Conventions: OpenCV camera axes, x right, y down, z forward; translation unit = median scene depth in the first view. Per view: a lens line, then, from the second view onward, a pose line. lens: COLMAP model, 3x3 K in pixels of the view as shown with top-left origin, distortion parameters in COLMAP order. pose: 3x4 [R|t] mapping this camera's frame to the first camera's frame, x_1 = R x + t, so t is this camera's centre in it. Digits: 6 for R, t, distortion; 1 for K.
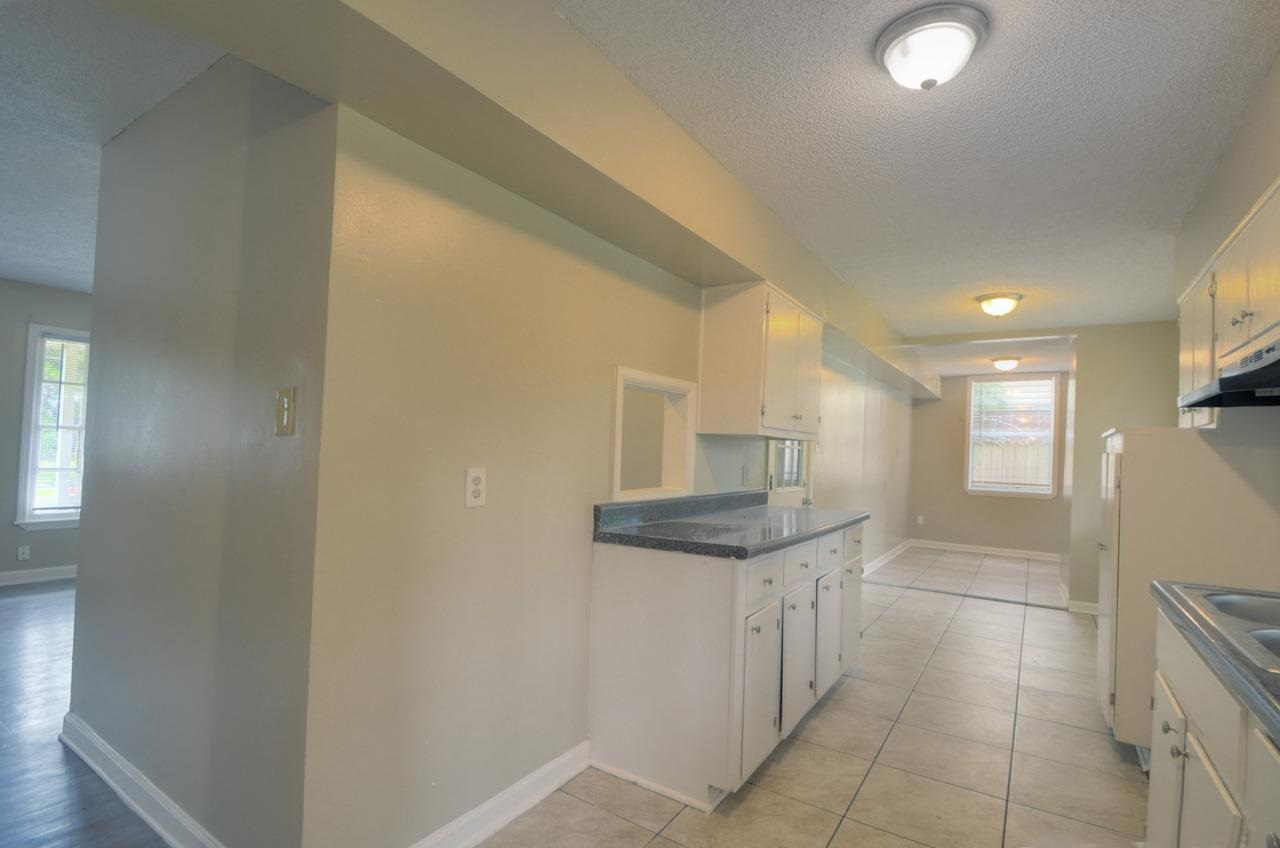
lens RADIAL K [[609.9, 0, 626.0], [0, 609.9, 438.1], [0, 0, 1]] dist [0.026343, -0.033871]
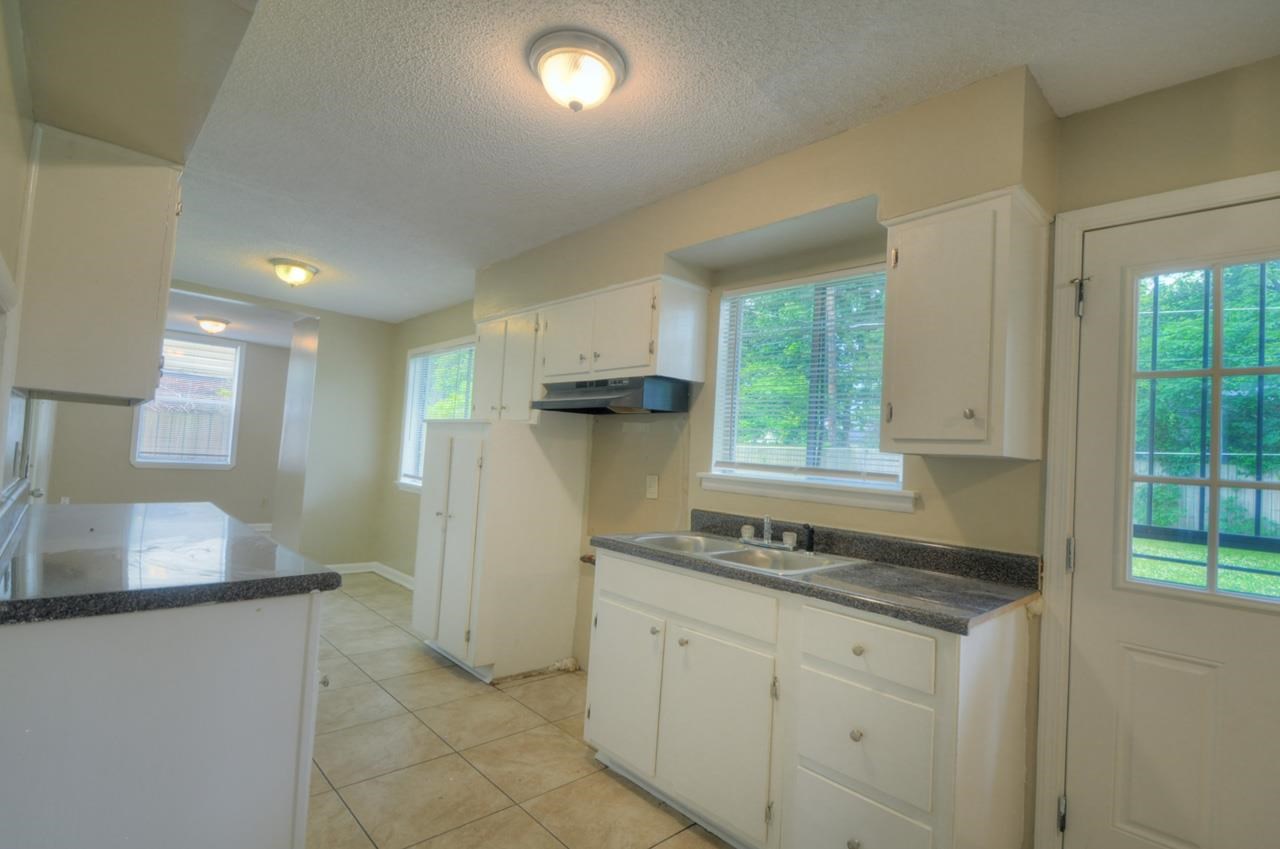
lens RADIAL K [[607.1, 0, 648.0], [0, 607.1, 437.2], [0, 0, 1]] dist [0.025378, -0.032797]
pose [[0.207549, 0.014858, 0.978112, -0.206917], [-0.072723, 0.997352, 0.000281, -0.002688], [-0.975518, -0.071190, 0.208079, 0.242976]]
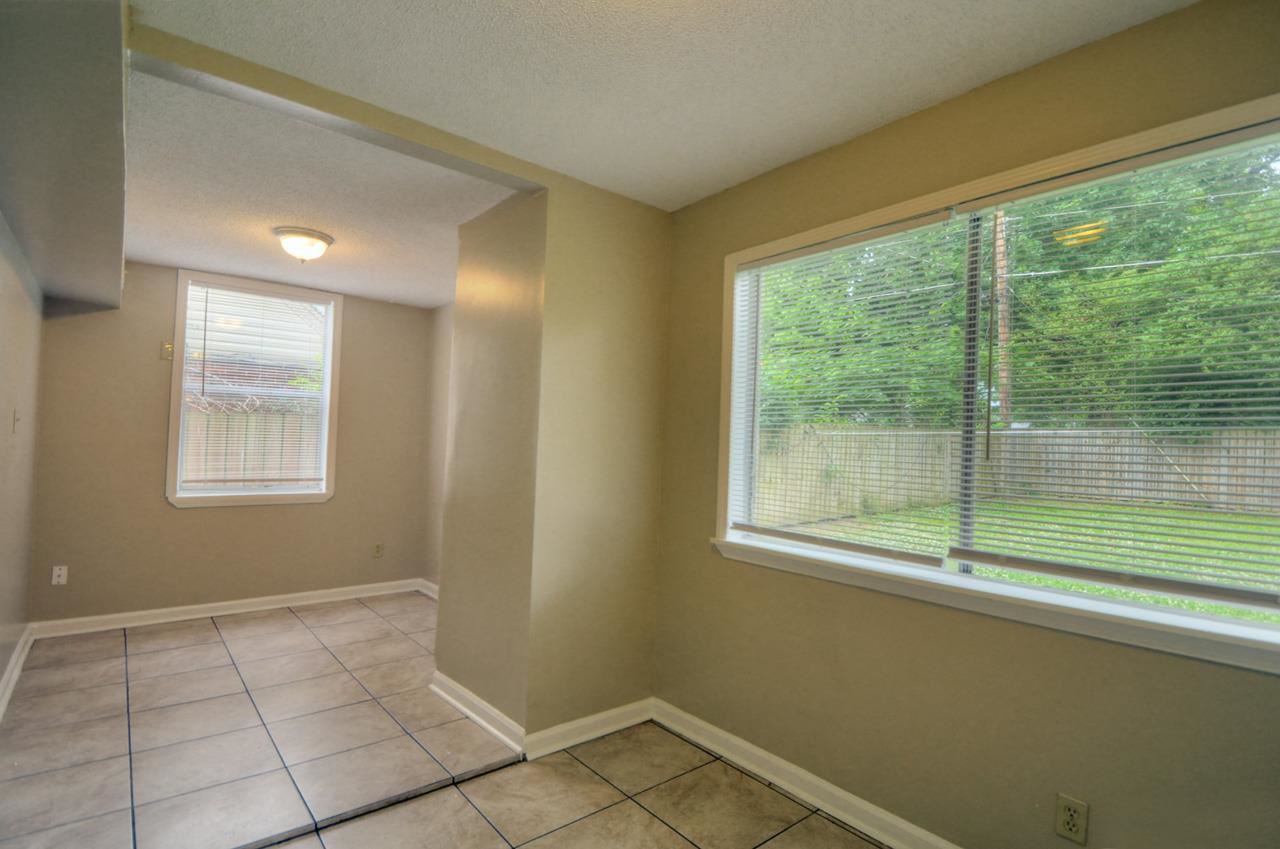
lens RADIAL K [[609.9, 0, 626.0], [0, 609.9, 438.6], [0, 0, 1]] dist [0.026343, -0.033871]
pose [[0.274511, -0.012207, 0.961507, 0.327852], [-0.039103, 0.998951, 0.023847, 0.018906], [-0.960789, -0.044144, 0.273745, 0.922753]]
